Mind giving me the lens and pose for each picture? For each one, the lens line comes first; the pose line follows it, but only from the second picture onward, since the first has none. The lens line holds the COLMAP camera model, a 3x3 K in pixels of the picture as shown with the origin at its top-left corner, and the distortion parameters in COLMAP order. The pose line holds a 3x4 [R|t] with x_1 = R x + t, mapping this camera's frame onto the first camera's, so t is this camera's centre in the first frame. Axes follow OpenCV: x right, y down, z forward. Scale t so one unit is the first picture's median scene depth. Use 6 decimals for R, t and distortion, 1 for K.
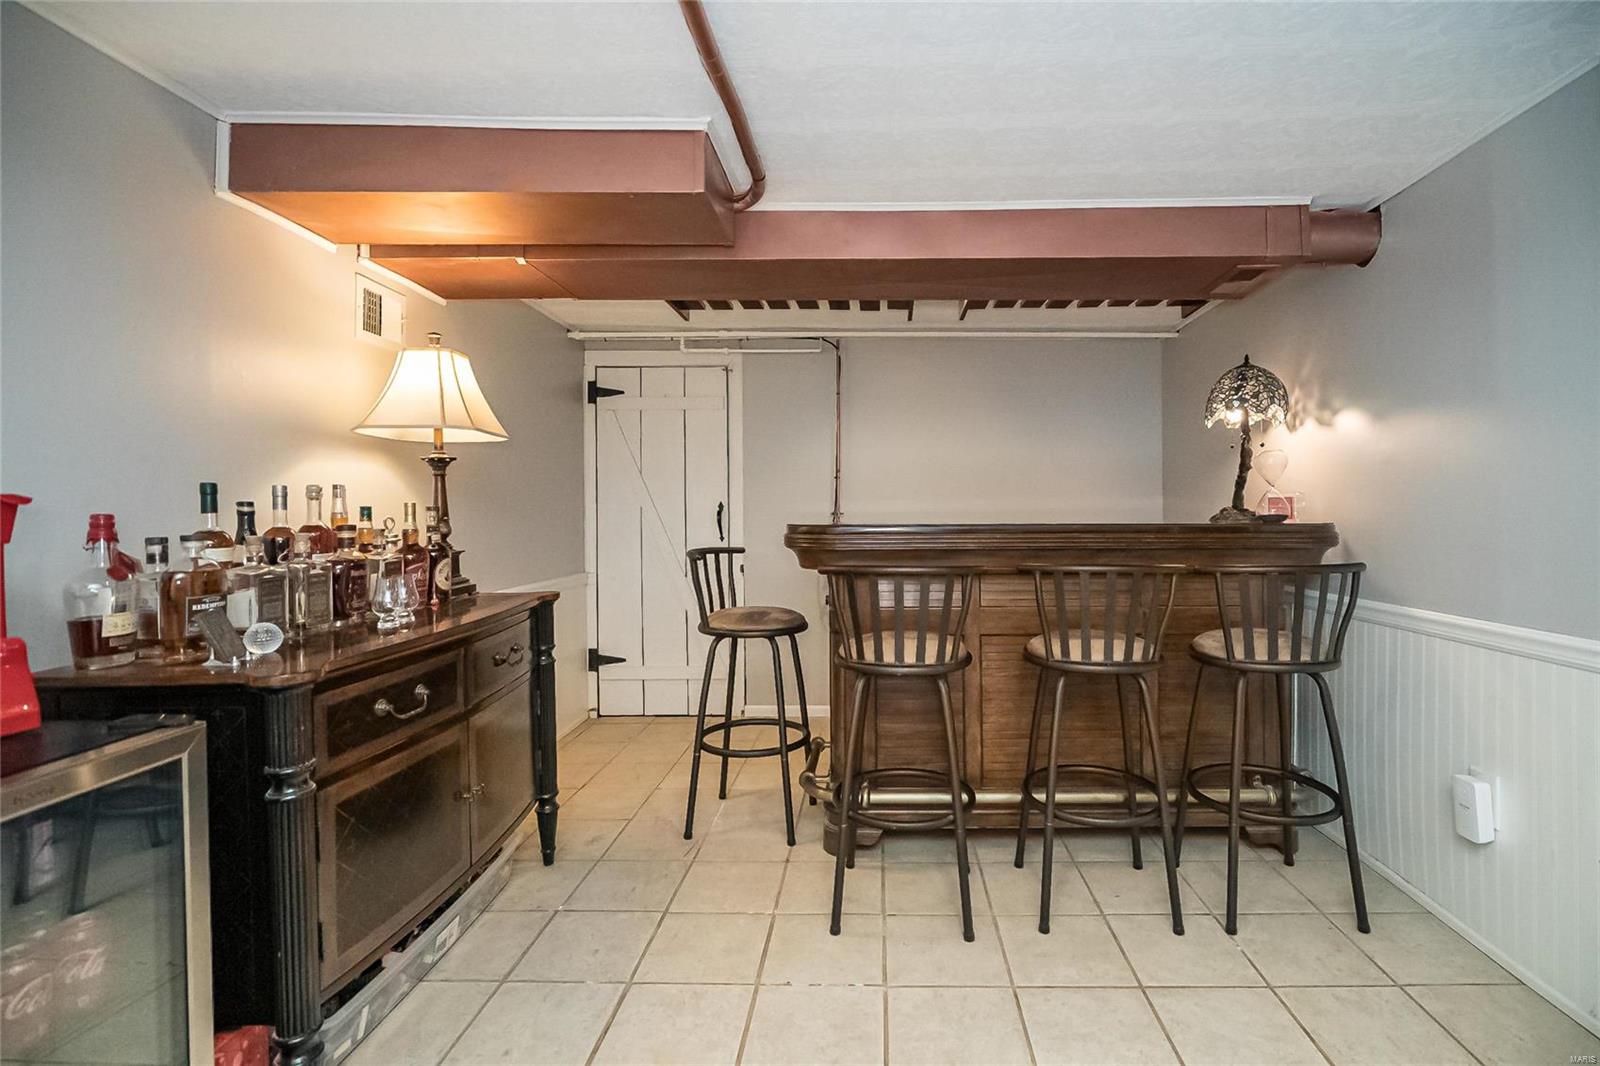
lens RADIAL K [[741.8, 0, 857.1], [0, 741.8, 509.4], [0, 0, 1]] dist [-0.001219, 0.000355]
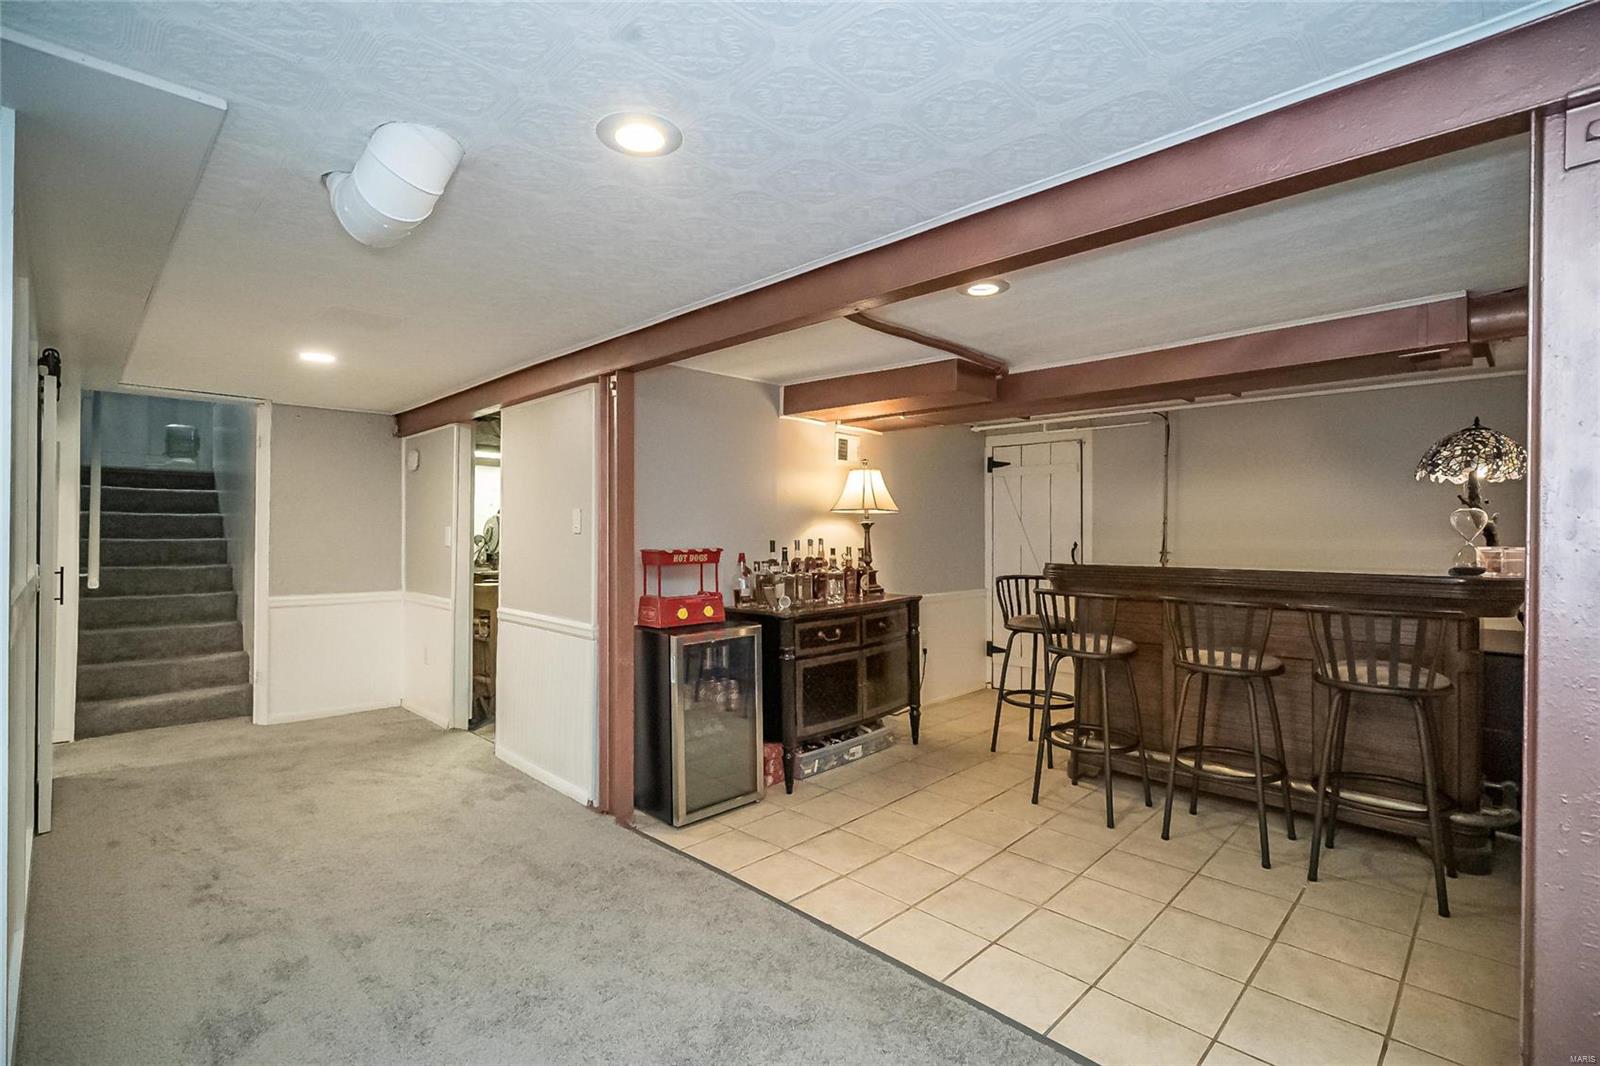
lens RADIAL K [[723.3, 0, 796.7], [0, 723.3, 523.2], [0, 0, 1]] dist [0.003116, 0.000647]
pose [[0.719946, -0.004930, -0.694013, 0.738170], [-0.003773, 0.999932, -0.011016, -0.054917], [0.694020, 0.010550, 0.719878, -0.593888]]
